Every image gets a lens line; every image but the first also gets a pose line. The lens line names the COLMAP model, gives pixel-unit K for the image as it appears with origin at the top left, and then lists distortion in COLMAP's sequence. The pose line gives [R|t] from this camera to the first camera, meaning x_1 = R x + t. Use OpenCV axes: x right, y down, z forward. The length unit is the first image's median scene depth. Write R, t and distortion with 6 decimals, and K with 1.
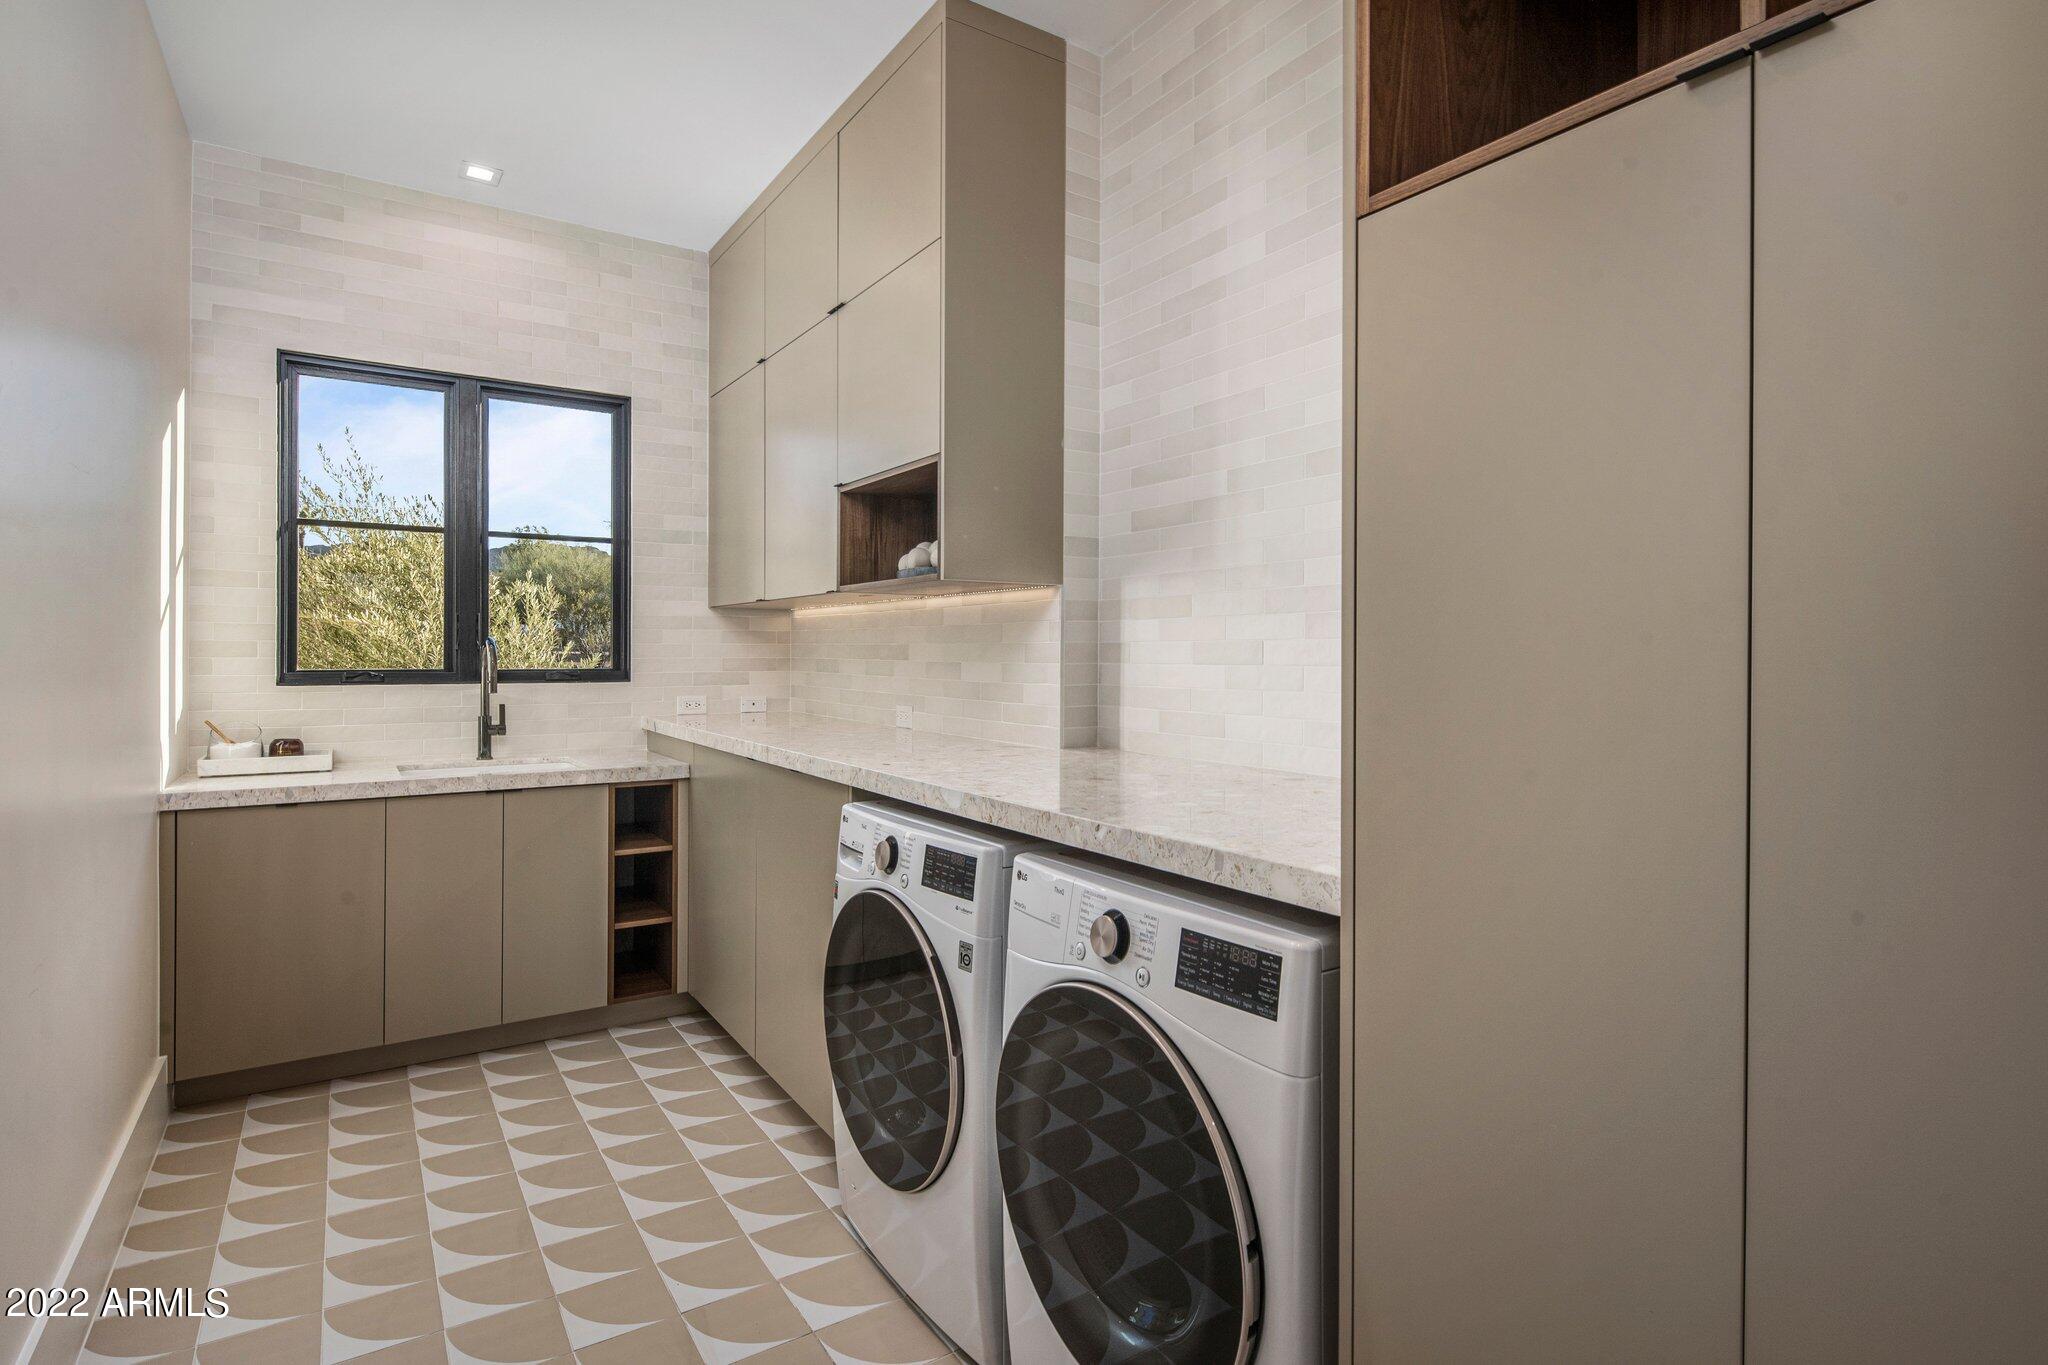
lens RADIAL K [[1021.1, 0, 1014.2], [0, 1021.1, 686.7], [0, 0, 1]] dist [-0.002386, -0.000415]
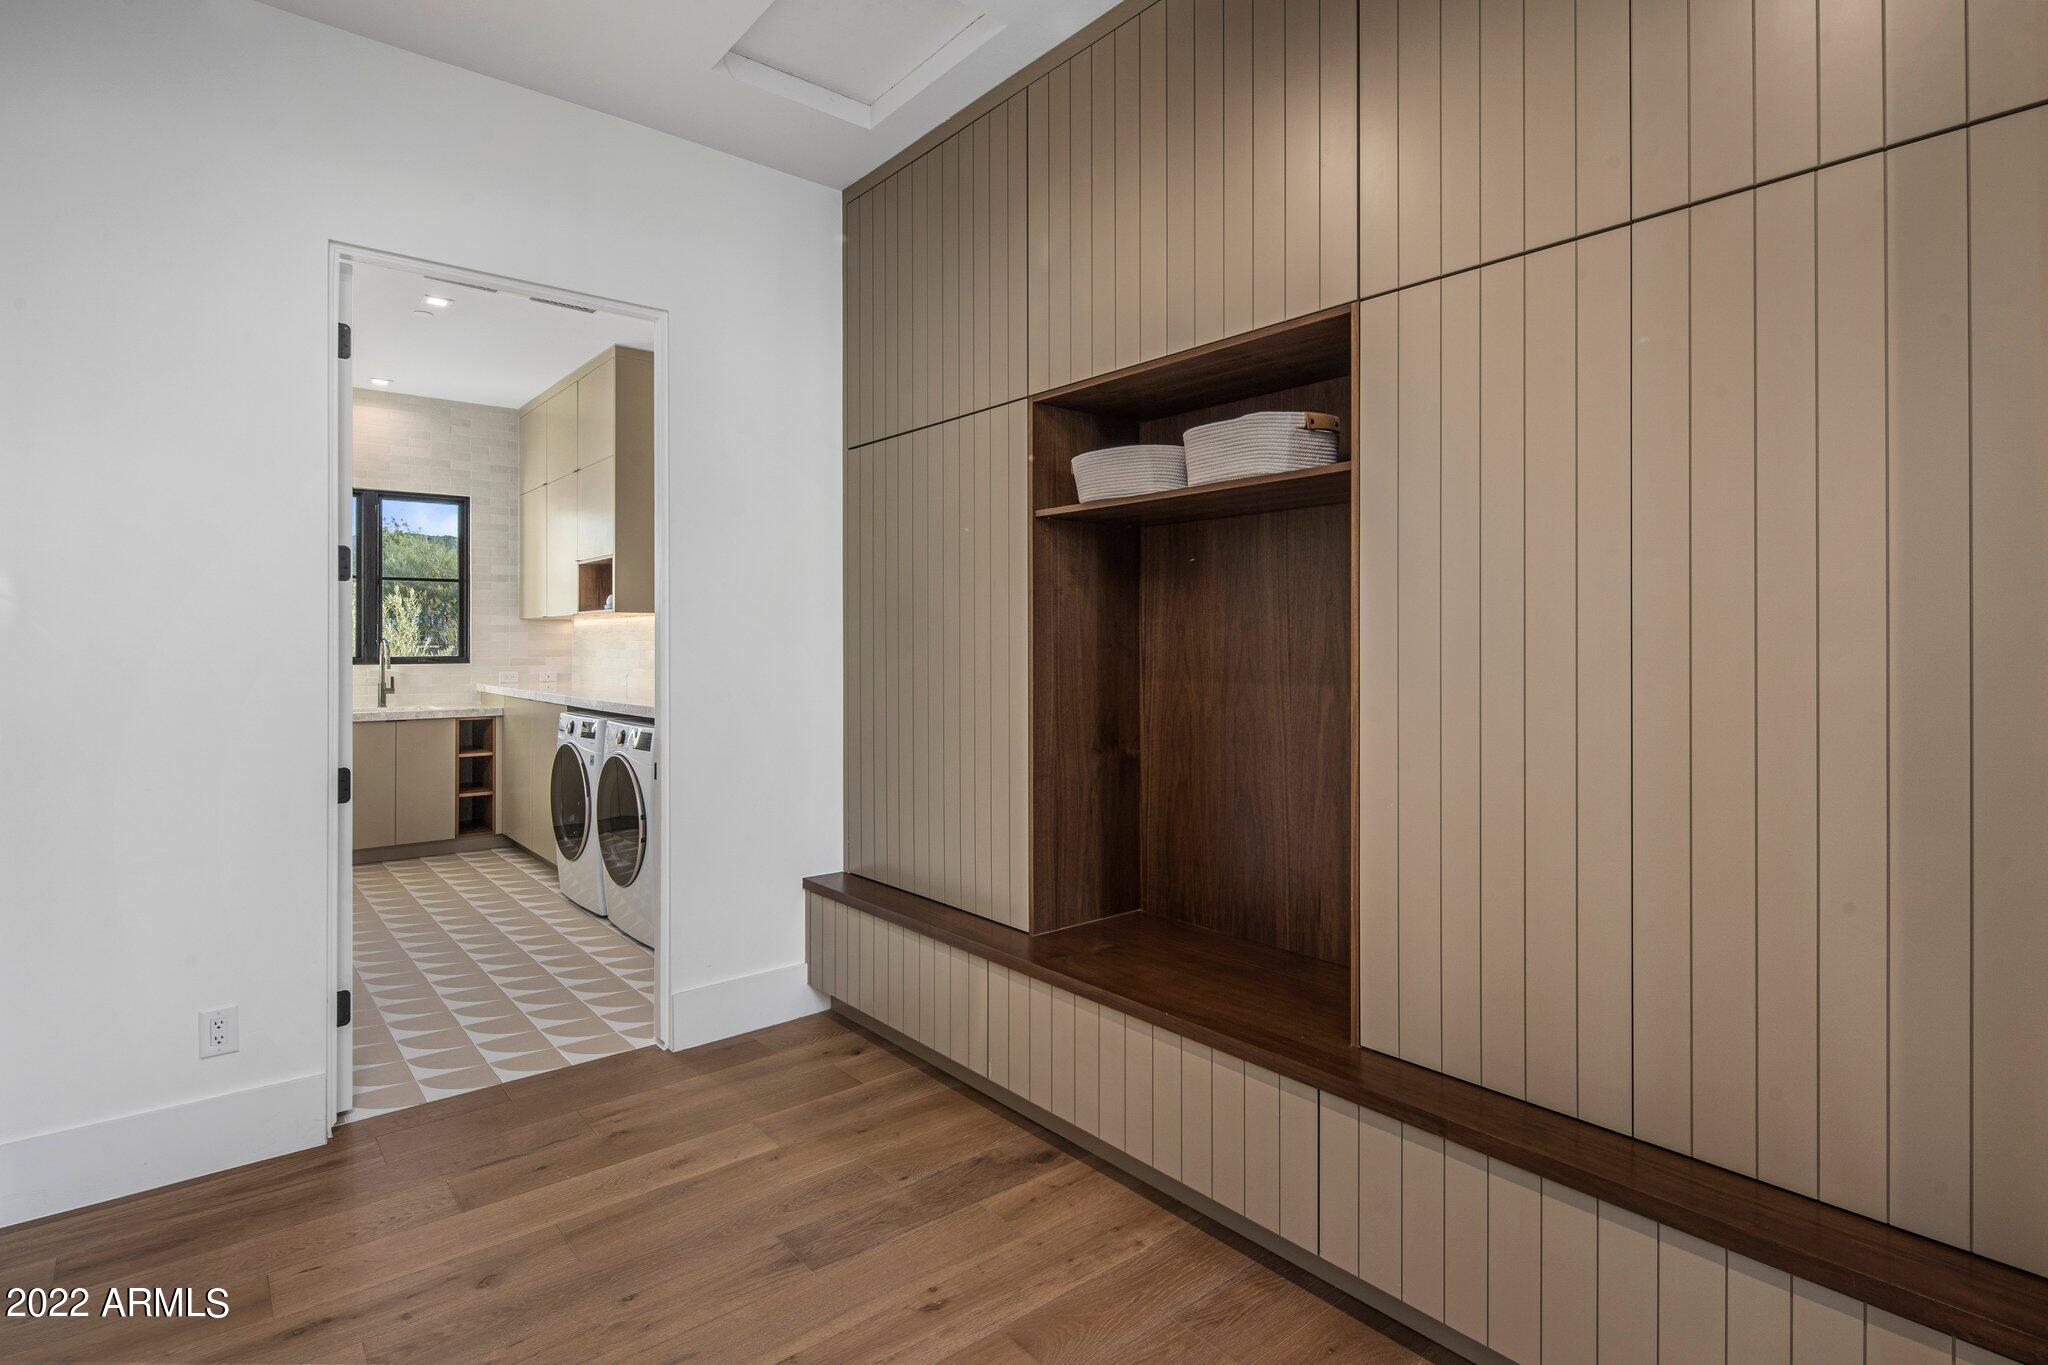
lens RADIAL K [[1021.1, 0, 1014.2], [0, 1021.1, 686.7], [0, 0, 1]] dist [-0.002386, -0.000415]
pose [[0.993239, -0.006009, 0.115929, 0.381379], [0.004720, 0.999924, 0.011389, 0.021394], [-0.115989, -0.010764, 0.993192, -0.921509]]
